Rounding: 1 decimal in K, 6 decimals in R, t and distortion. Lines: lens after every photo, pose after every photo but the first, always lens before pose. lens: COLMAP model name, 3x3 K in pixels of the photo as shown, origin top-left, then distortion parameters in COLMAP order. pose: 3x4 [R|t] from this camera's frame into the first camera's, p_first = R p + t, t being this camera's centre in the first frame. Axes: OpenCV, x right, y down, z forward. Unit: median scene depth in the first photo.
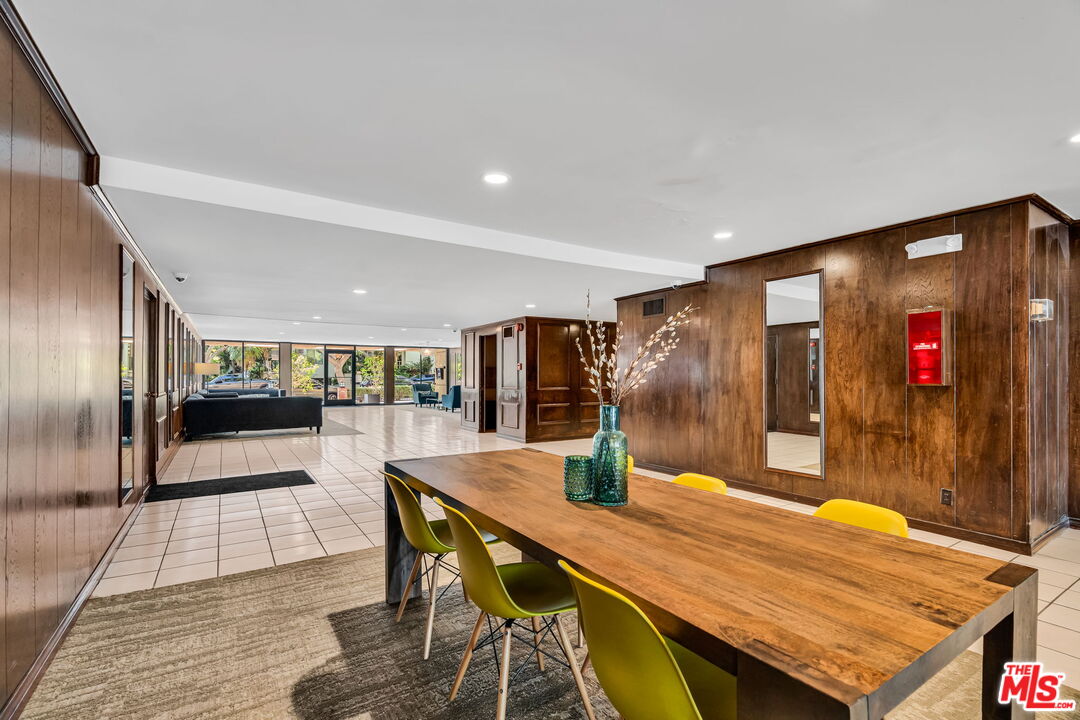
lens RADIAL K [[500.7, 0, 540.2], [0, 500.7, 362.1], [0, 0, 1]] dist [0.002116, 0.001242]
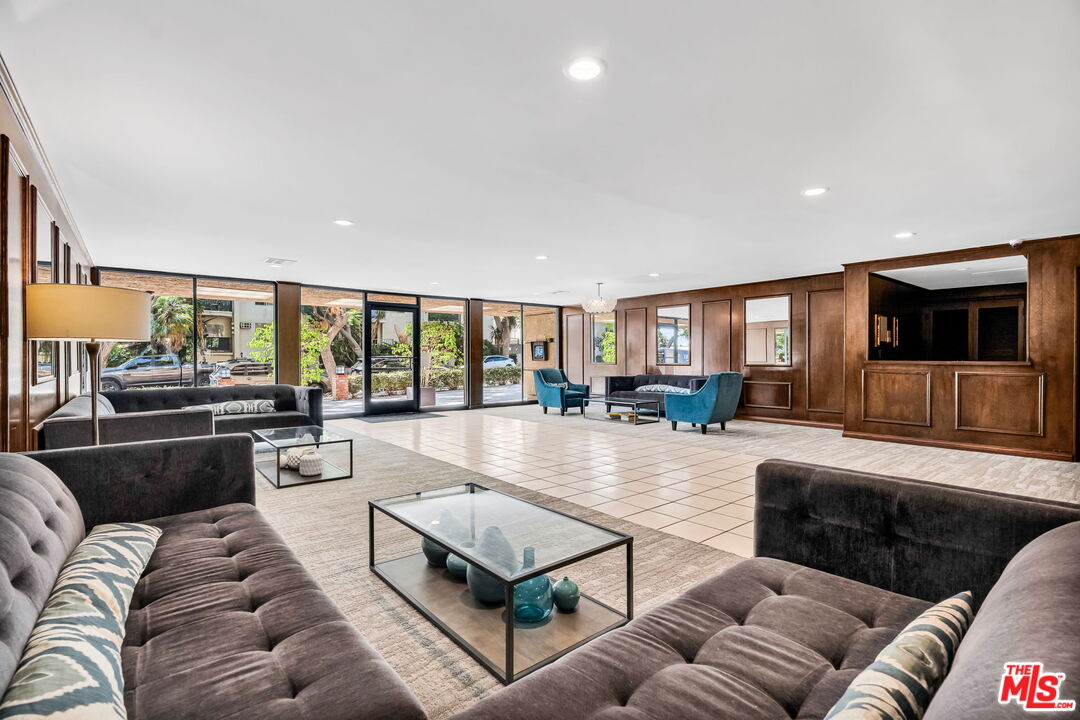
lens RADIAL K [[500.7, 0, 540.2], [0, 500.7, 362.1], [0, 0, 1]] dist [0.002116, 0.001242]
pose [[0.993294, -0.007406, 0.115383, -0.307657], [0.003227, 0.999333, 0.036365, 0.017215], [-0.115575, -0.035749, 0.992655, 0.470884]]
